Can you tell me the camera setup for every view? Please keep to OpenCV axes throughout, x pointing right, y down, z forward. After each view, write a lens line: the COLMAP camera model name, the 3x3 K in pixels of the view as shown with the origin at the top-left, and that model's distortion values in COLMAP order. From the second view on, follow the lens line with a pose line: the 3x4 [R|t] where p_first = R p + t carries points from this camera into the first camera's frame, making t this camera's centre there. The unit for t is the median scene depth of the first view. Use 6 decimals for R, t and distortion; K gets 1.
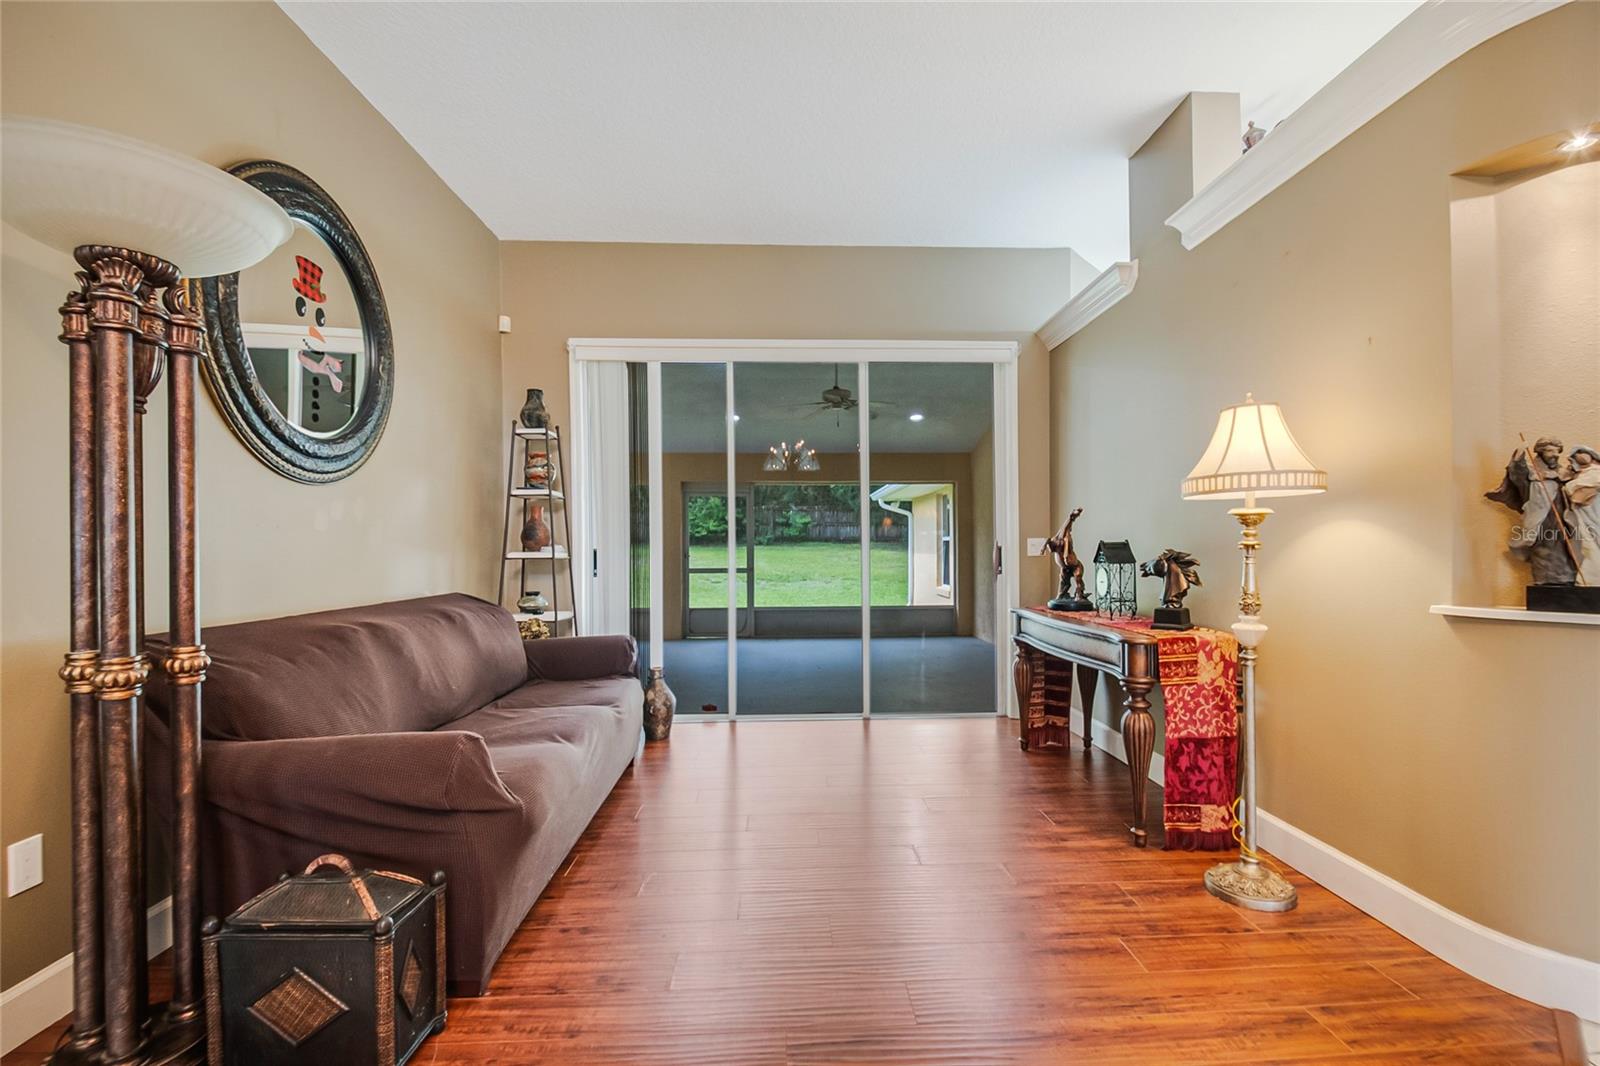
lens RADIAL K [[702.0, 0, 800.0], [0, 702.0, 533.0], [0, 0, 1]] dist [0.008466, -0.015227]
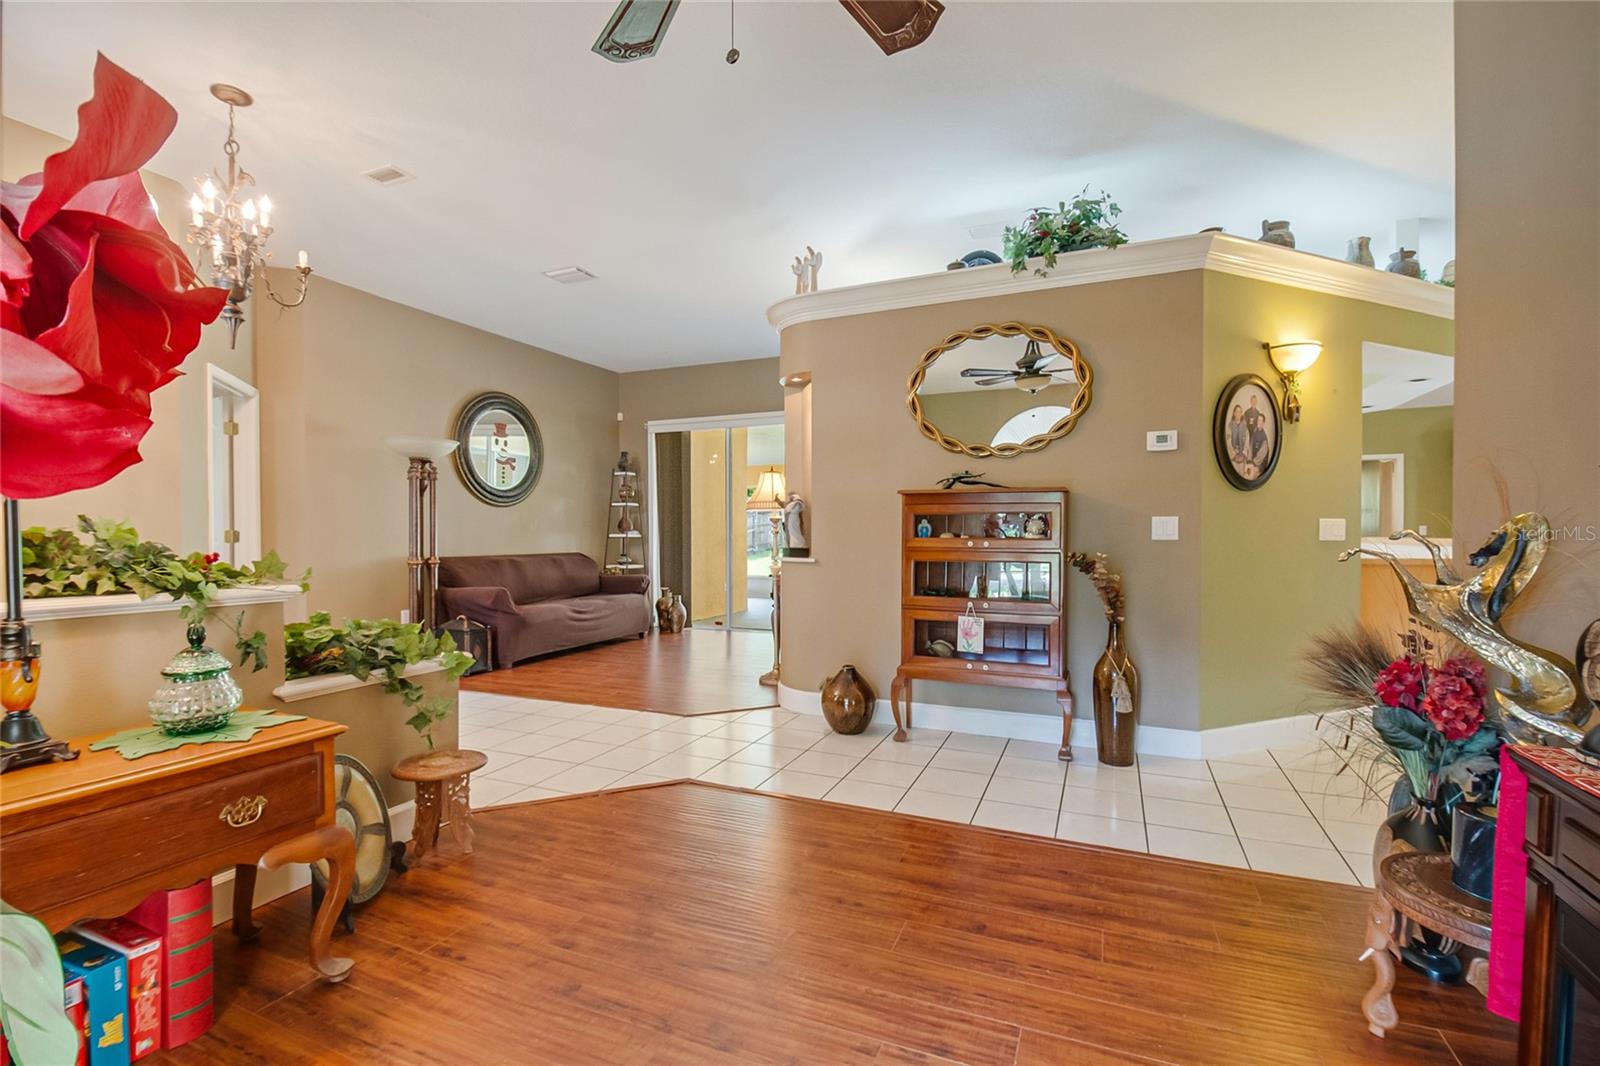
lens RADIAL K [[706.0, 0, 822.4], [0, 706.0, 524.1], [0, 0, 1]] dist [0.002556, -0.014584]
pose [[0.911514, -0.003148, -0.411258, 1.705927], [0.006409, 0.999958, 0.006551, -0.020079], [0.411220, -0.008607, 0.911496, -1.057974]]
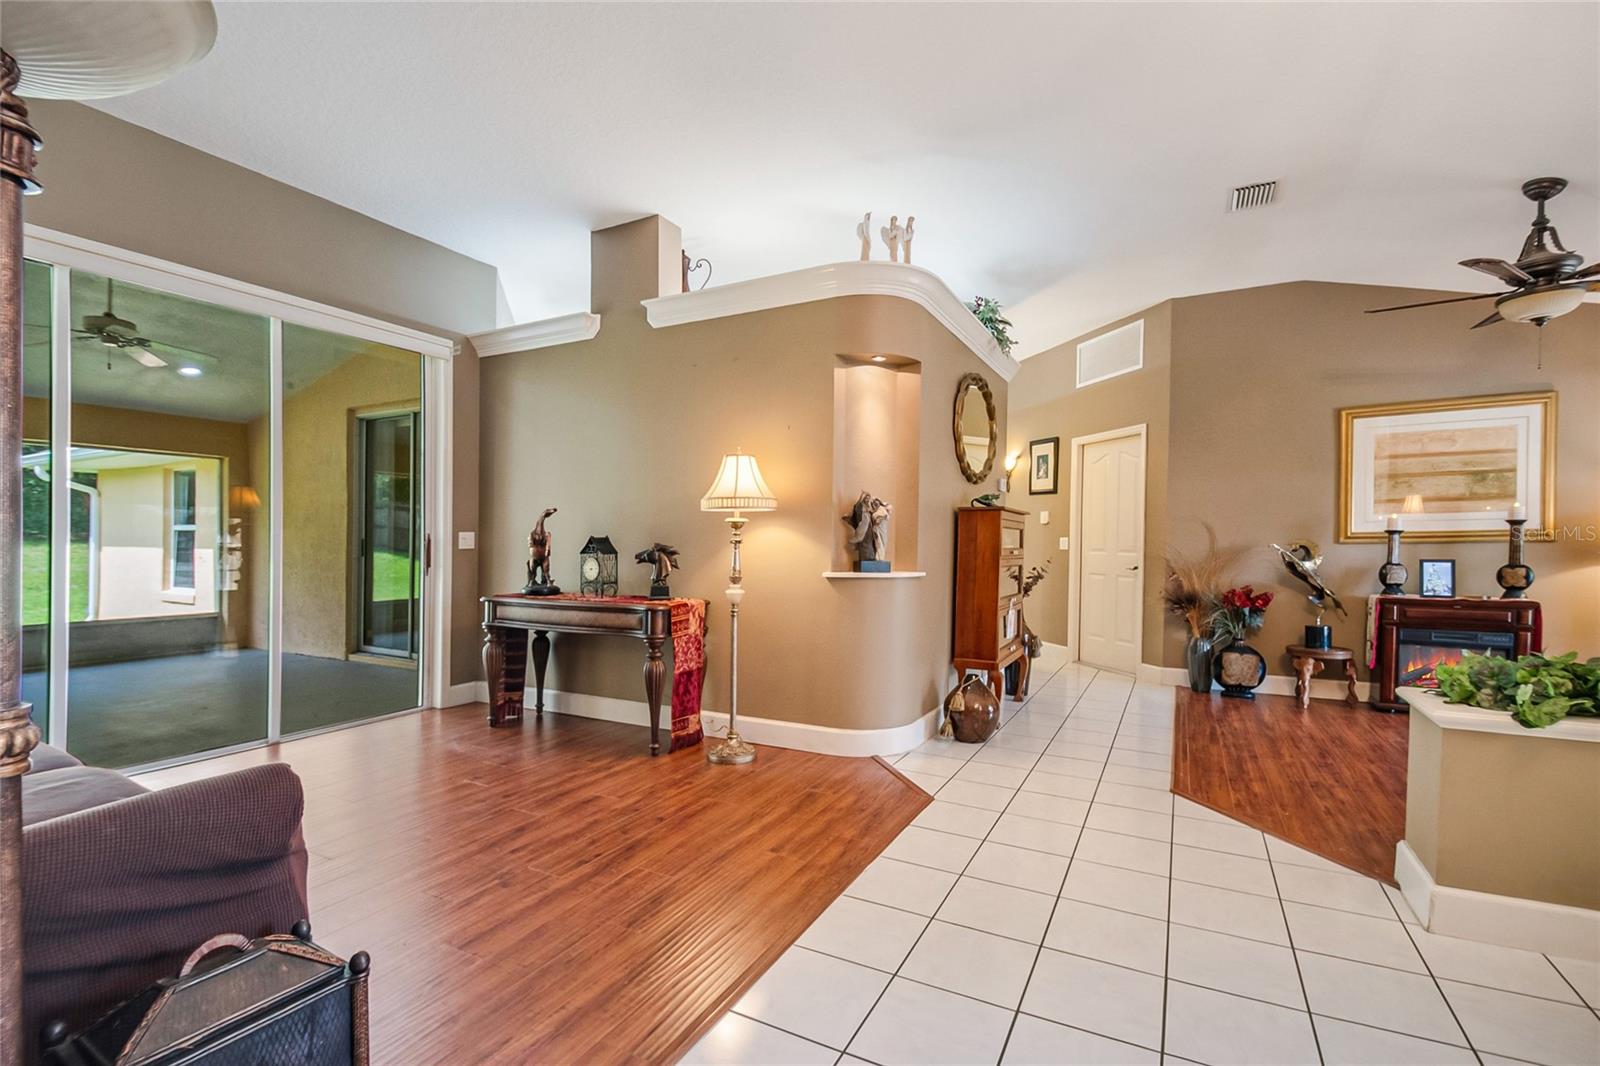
lens RADIAL K [[706.0, 0, 822.4], [0, 706.0, 524.1], [0, 0, 1]] dist [0.002556, -0.014584]
pose [[0.489307, 0.026141, 0.871720, -0.593826], [-0.023158, 0.999588, -0.016976, 0.001591], [-0.871804, -0.011881, 0.489710, 0.030358]]
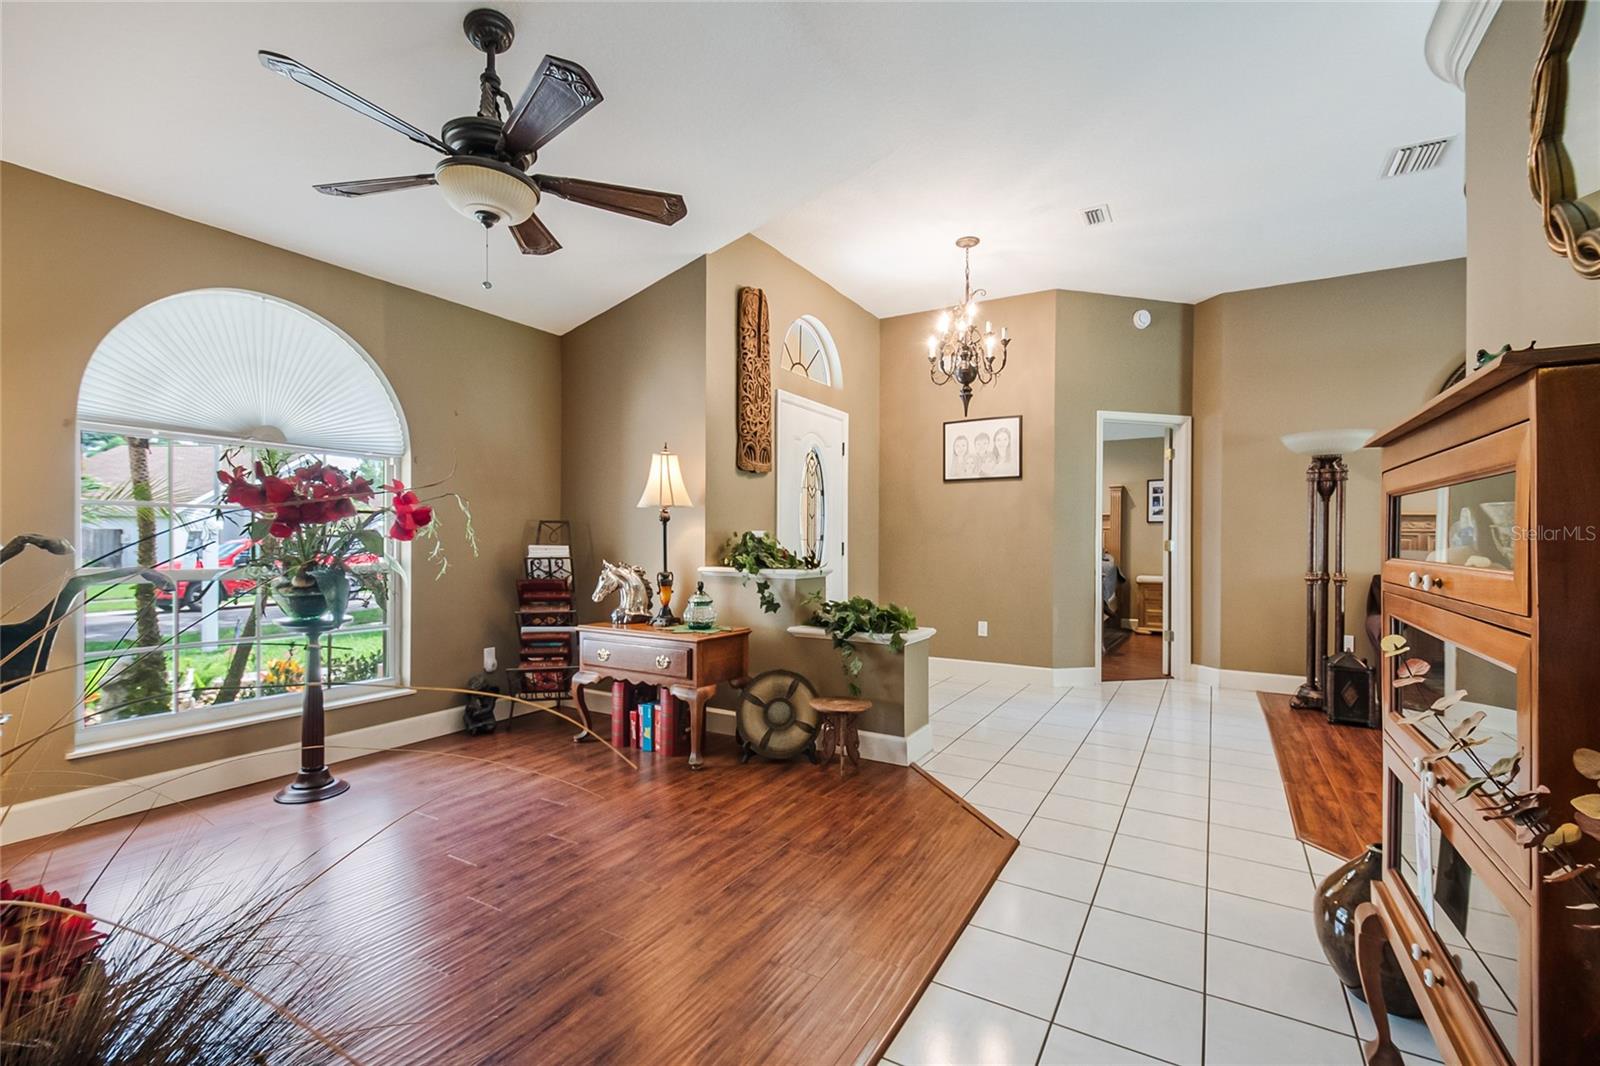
lens RADIAL K [[708.5, 0, 802.5], [0, 708.5, 552.5], [0, 0, 1]] dist [0.009006, -0.014327]
pose [[-0.546022, 0.013853, -0.837656, 2.037411], [0.011758, 0.999892, 0.008871, 0.005642], [0.837688, -0.005006, -0.546125, 0.398807]]
